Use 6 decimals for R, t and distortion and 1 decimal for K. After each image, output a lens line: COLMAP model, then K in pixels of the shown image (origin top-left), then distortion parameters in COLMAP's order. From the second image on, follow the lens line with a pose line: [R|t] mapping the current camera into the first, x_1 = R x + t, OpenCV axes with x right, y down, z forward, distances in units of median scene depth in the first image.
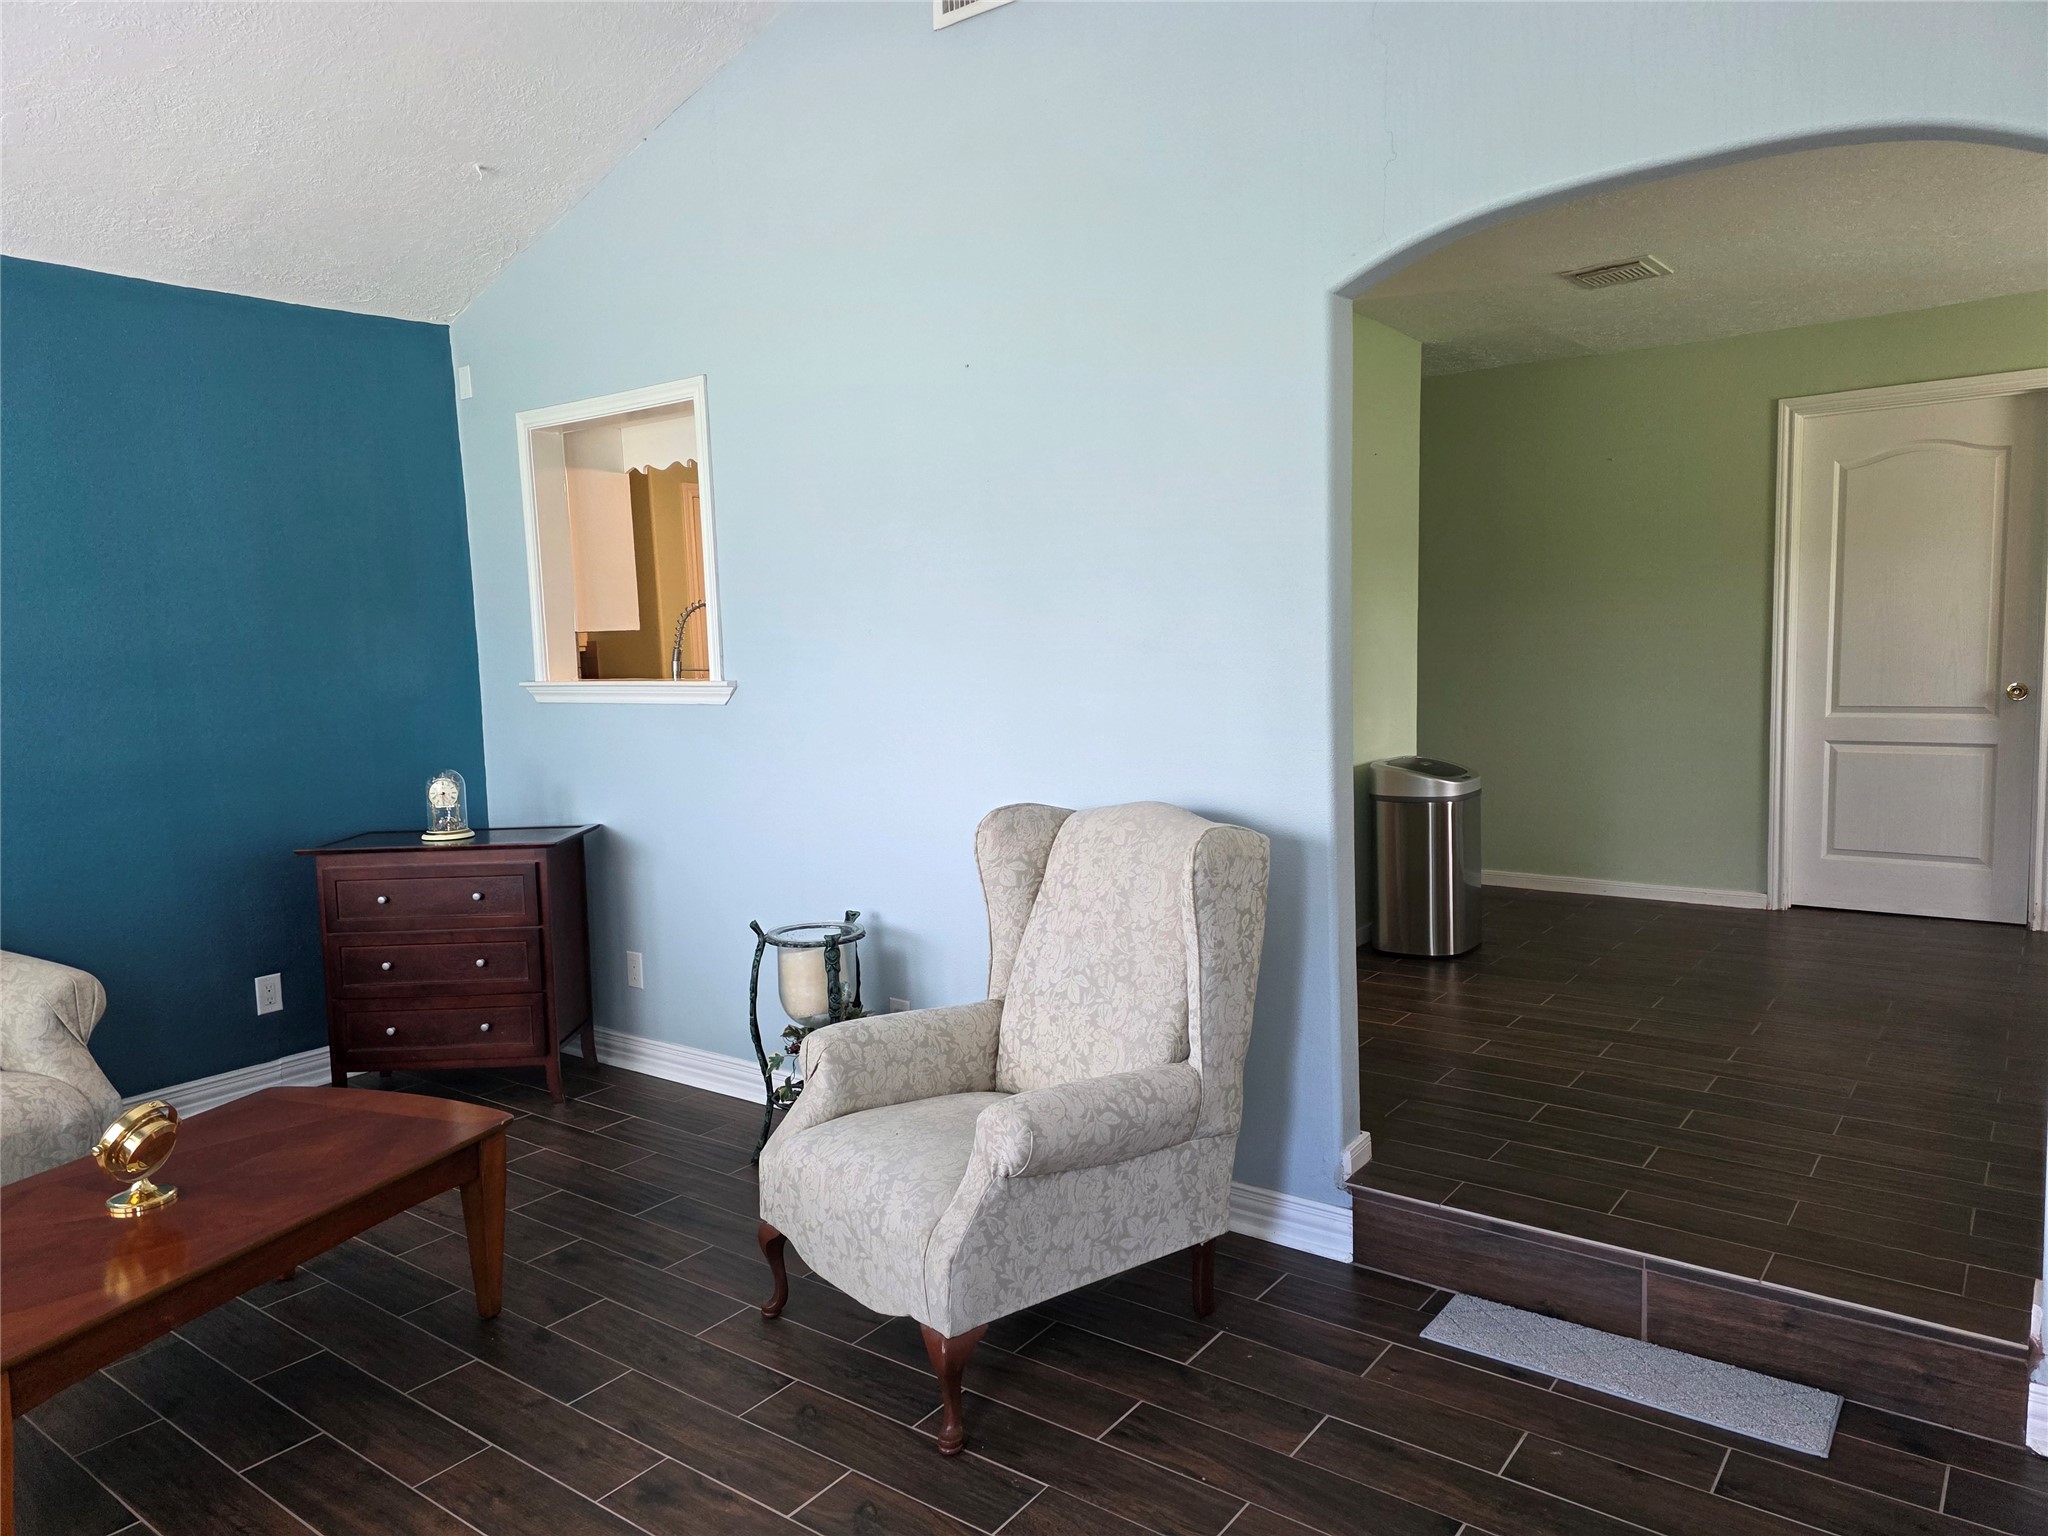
lens RADIAL K [[1362.0, 0, 1014.4], [0, 1362.0, 772.4], [0, 0, 1]] dist [0.065229, -0.071875]
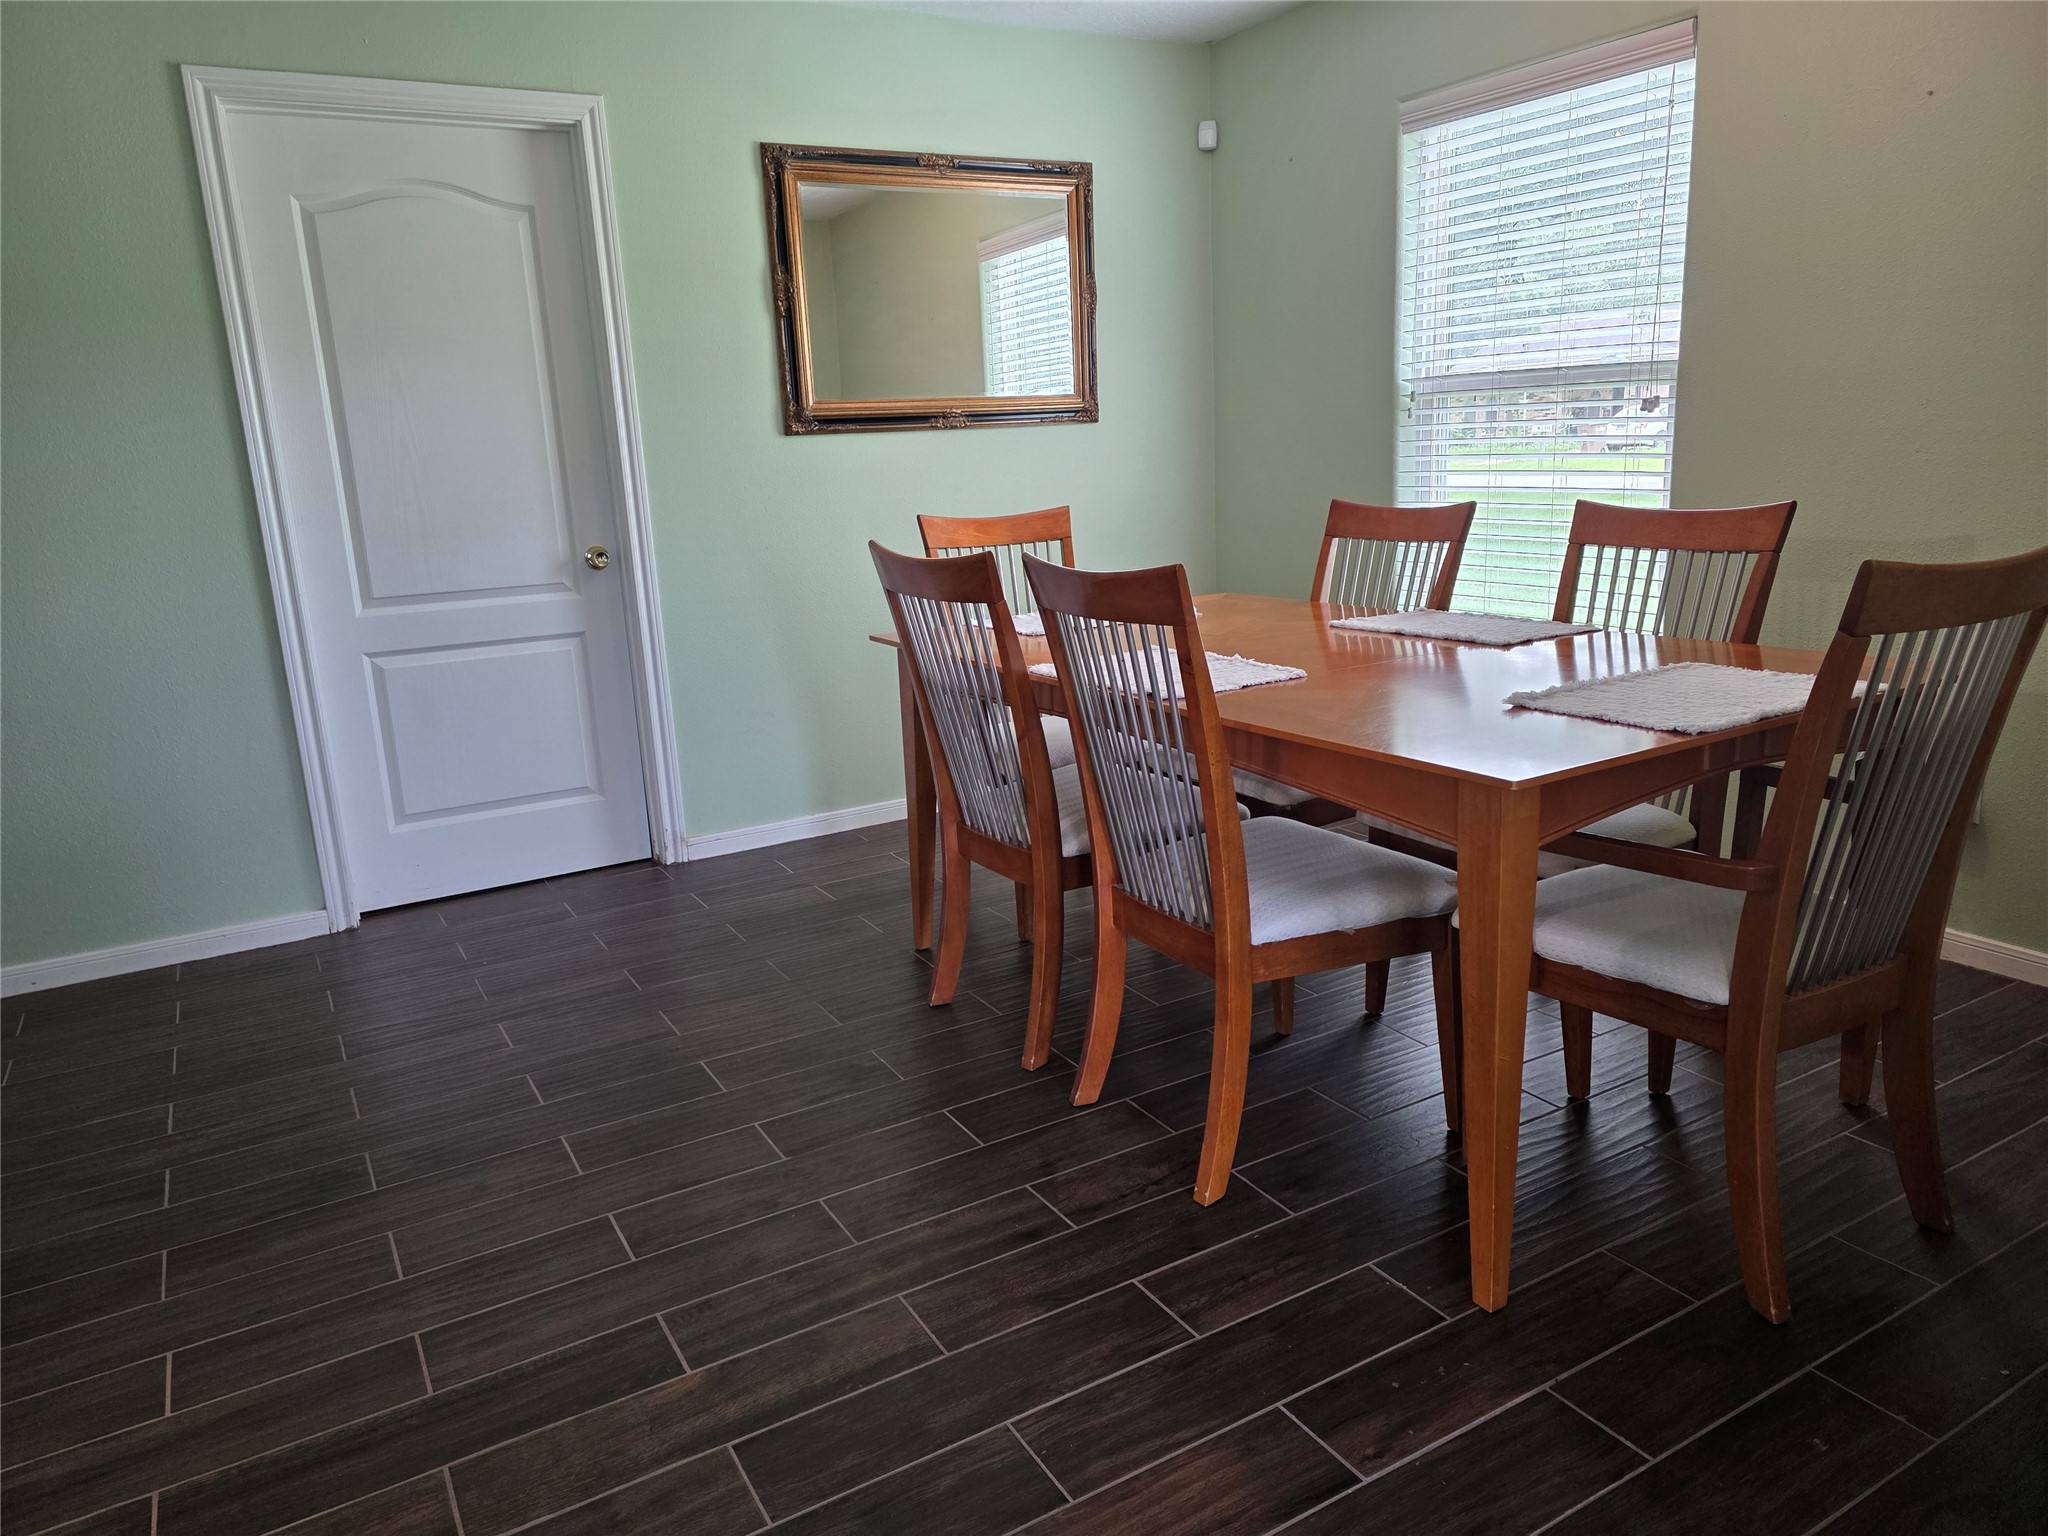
lens RADIAL K [[1362.0, 0, 1014.4], [0, 1362.0, 772.4], [0, 0, 1]] dist [0.065229, -0.071875]
pose [[0.391440, -0.200407, 0.898116, 0.123350], [0.125758, 0.978490, 0.163531, -0.036585], [-0.911570, 0.048933, 0.408223, 0.477475]]
